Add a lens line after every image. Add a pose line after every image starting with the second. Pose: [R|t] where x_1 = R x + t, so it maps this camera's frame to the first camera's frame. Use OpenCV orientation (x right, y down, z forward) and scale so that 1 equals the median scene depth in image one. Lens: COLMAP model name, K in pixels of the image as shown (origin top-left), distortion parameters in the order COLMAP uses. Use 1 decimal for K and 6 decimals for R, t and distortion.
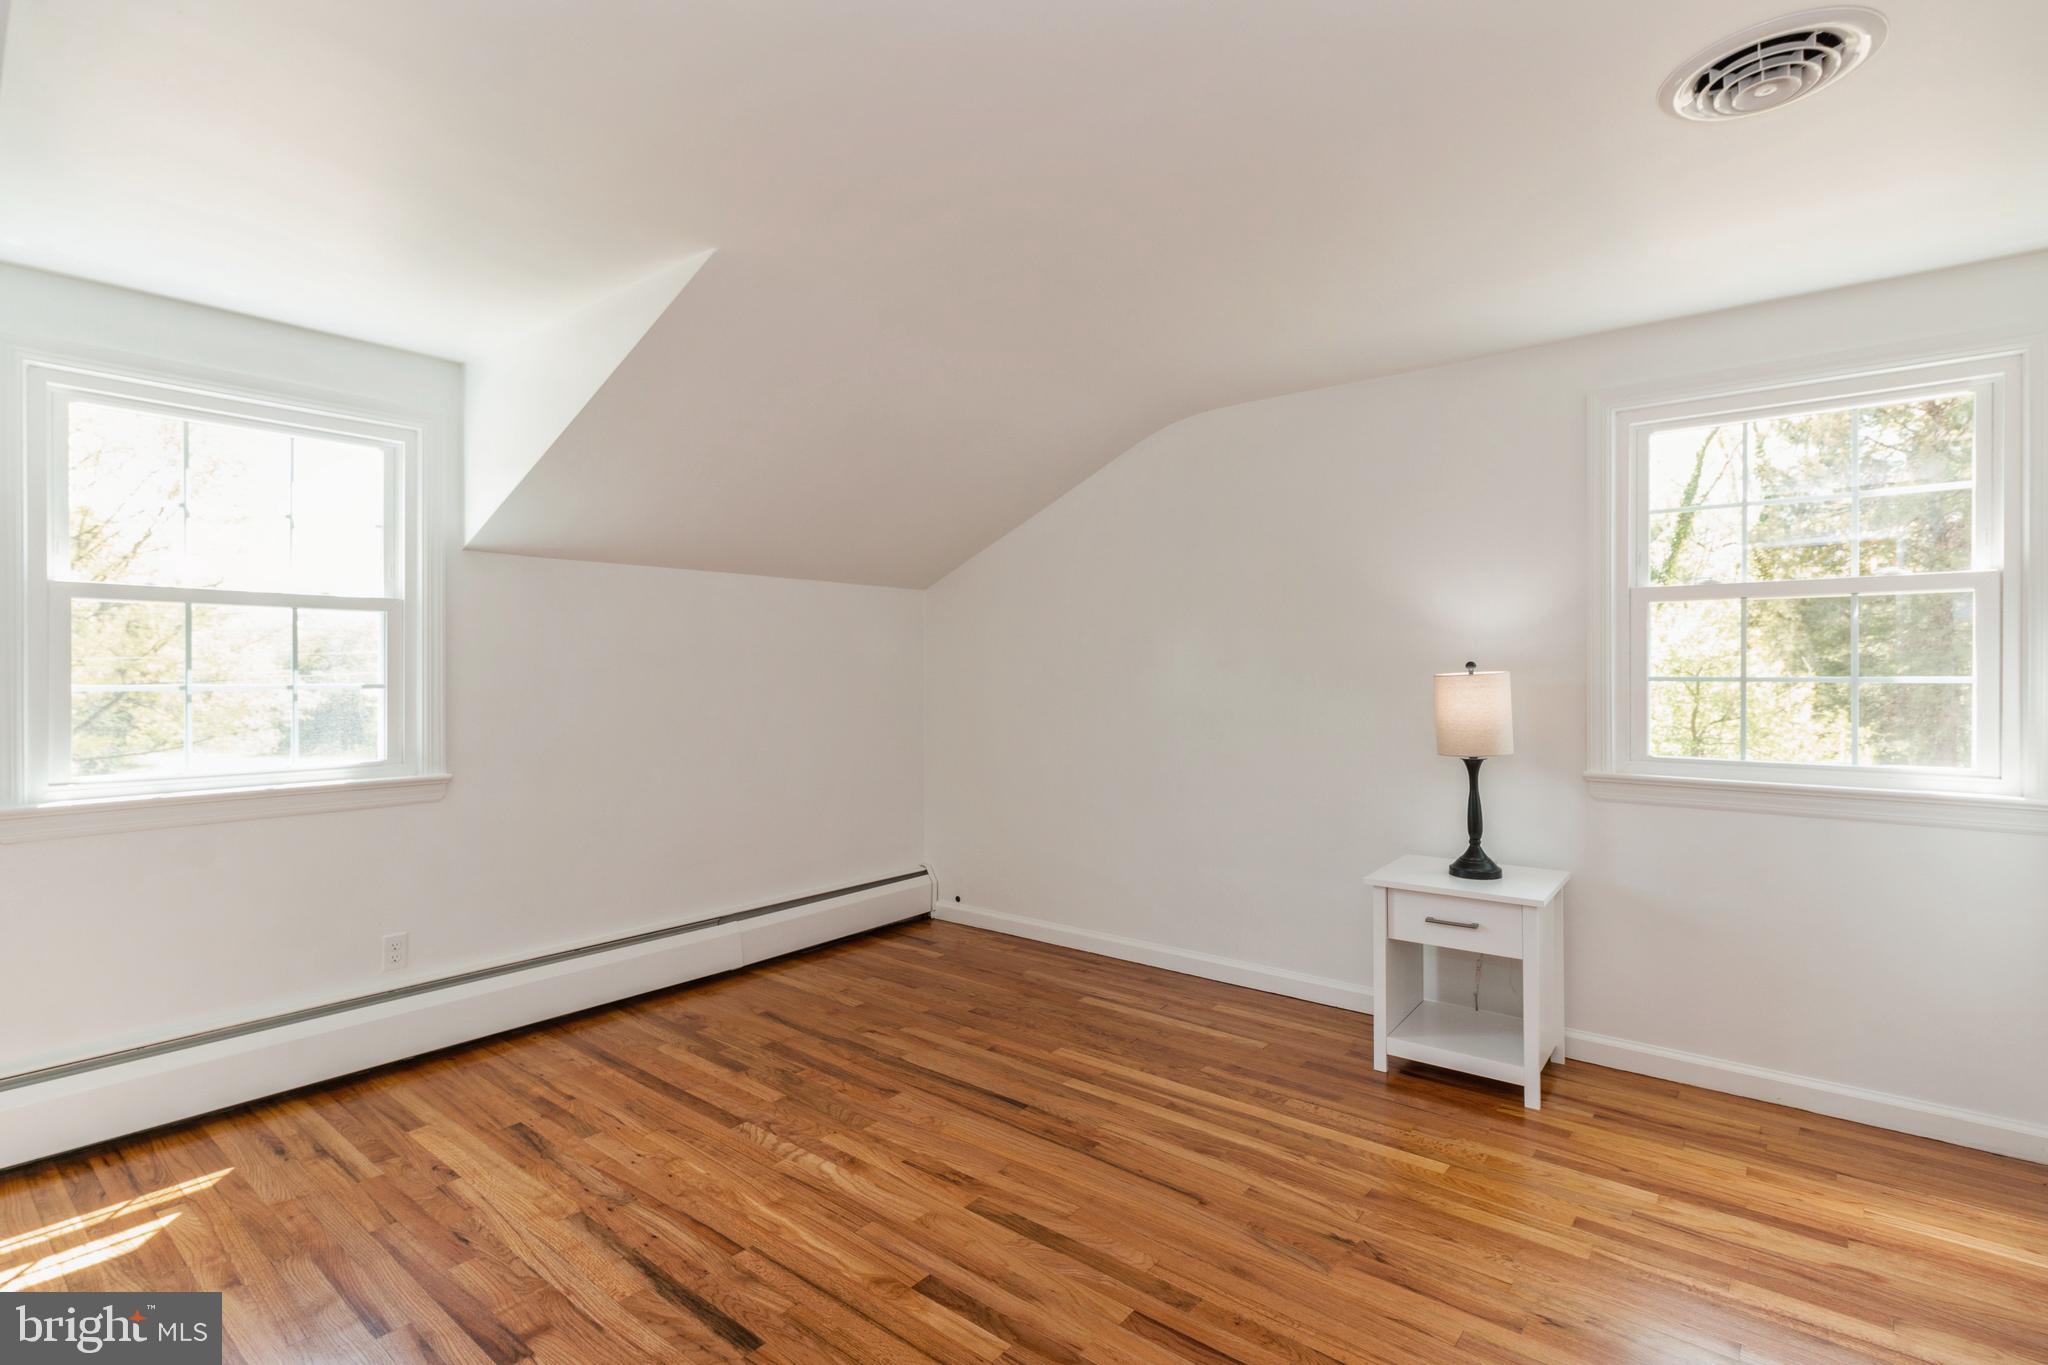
lens RADIAL K [[967.7, 0, 1022.1], [0, 967.7, 675.7], [0, 0, 1]] dist [0.002613, 0.001472]
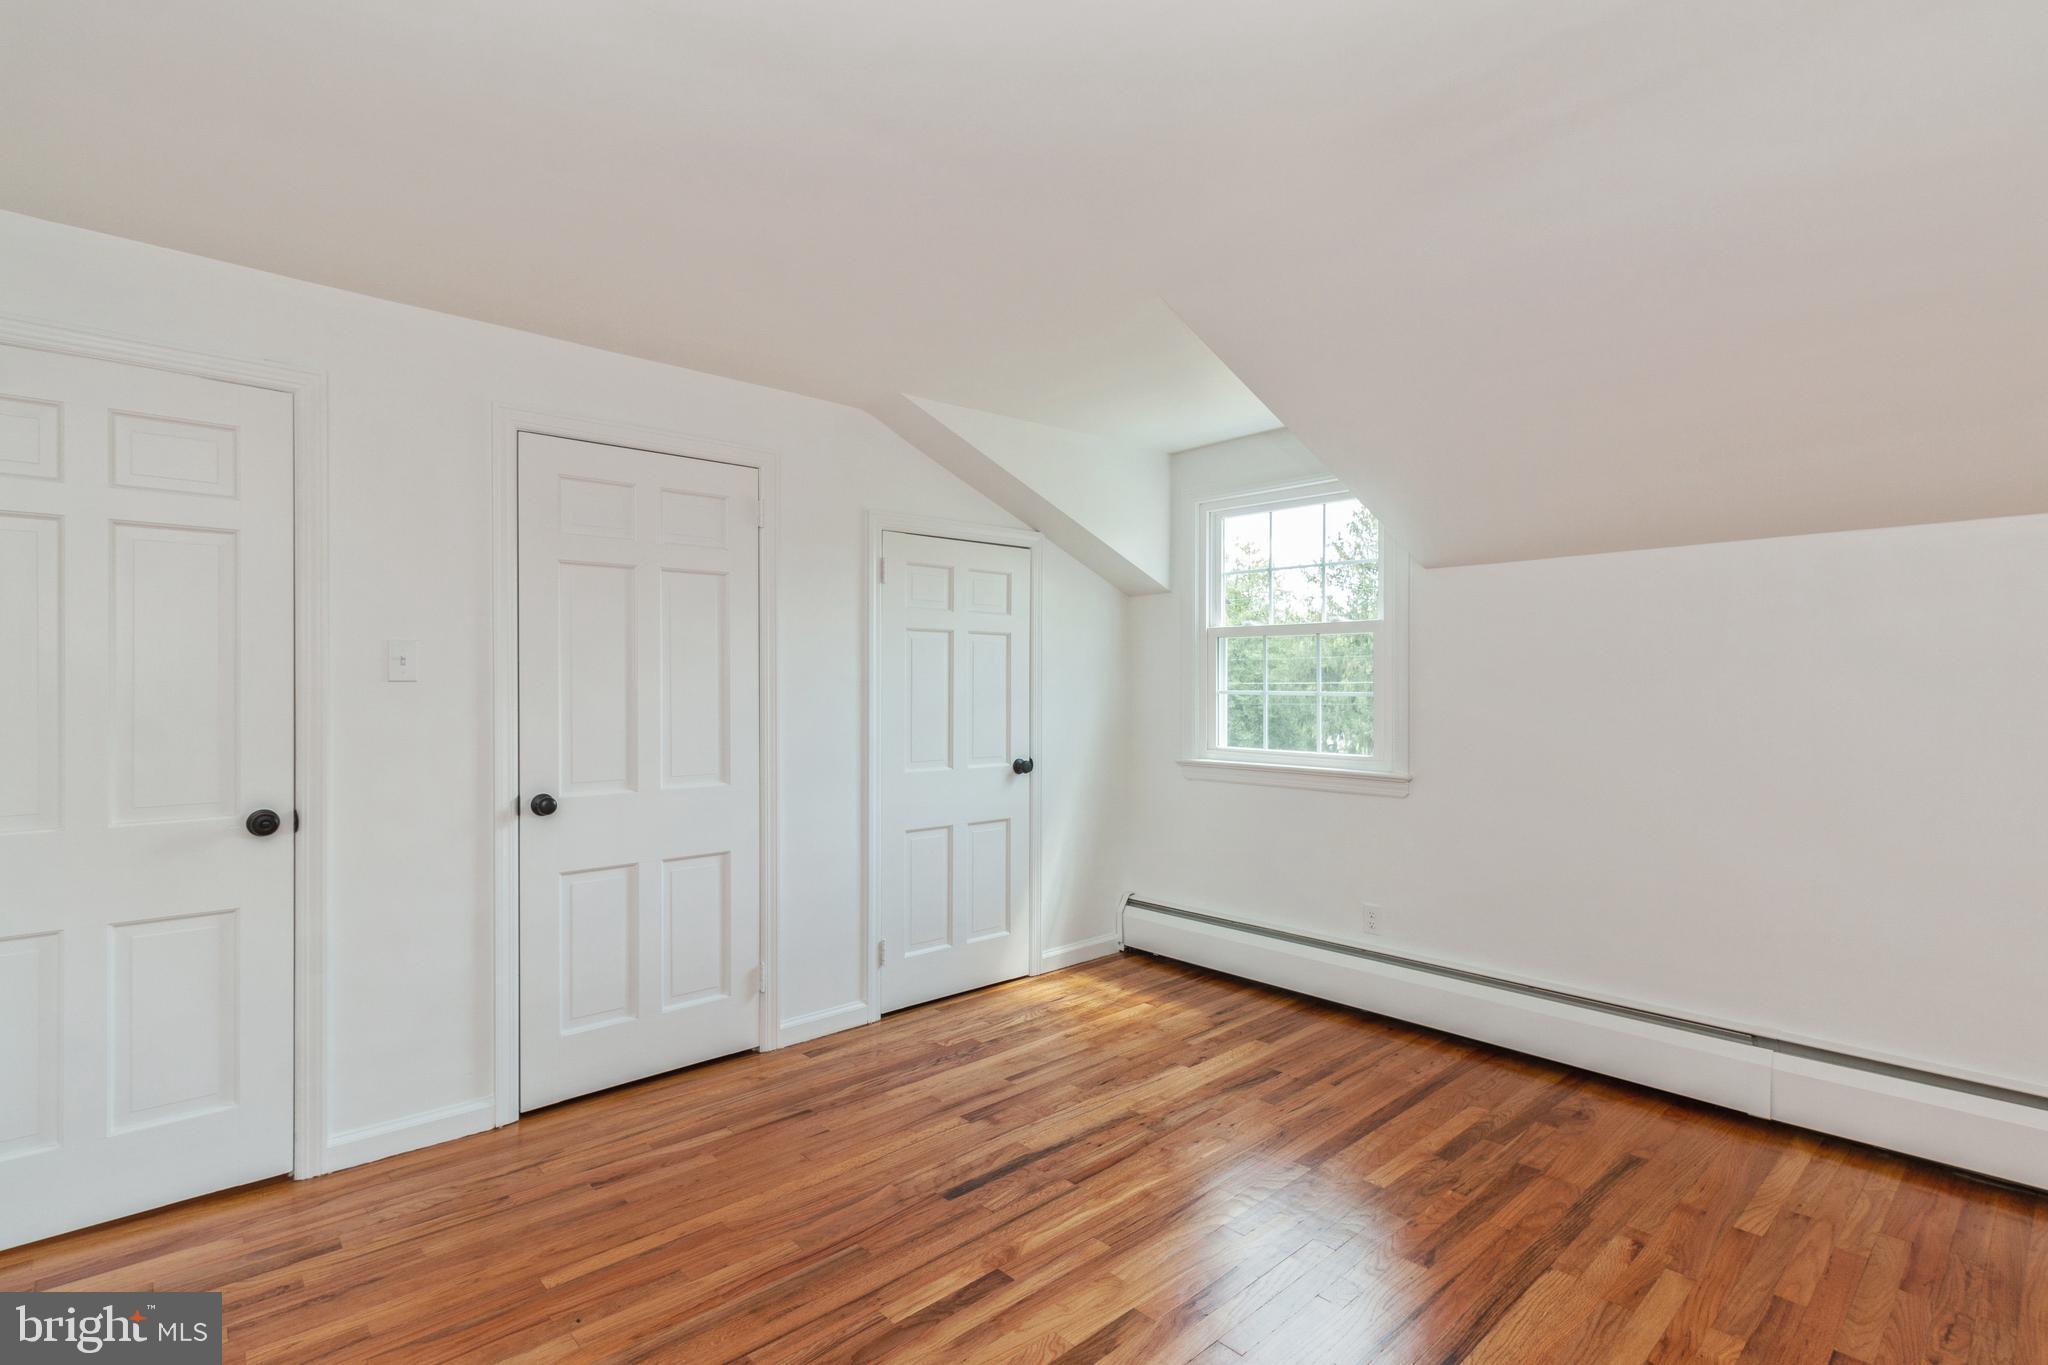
lens RADIAL K [[967.7, 0, 1022.1], [0, 967.7, 675.7], [0, 0, 1]] dist [0.002613, 0.001472]
pose [[-0.139645, -0.005314, -0.990187, 0.668695], [-0.001044, 0.999986, -0.005219, -0.008769], [0.990201, 0.000305, -0.139649, 0.839961]]
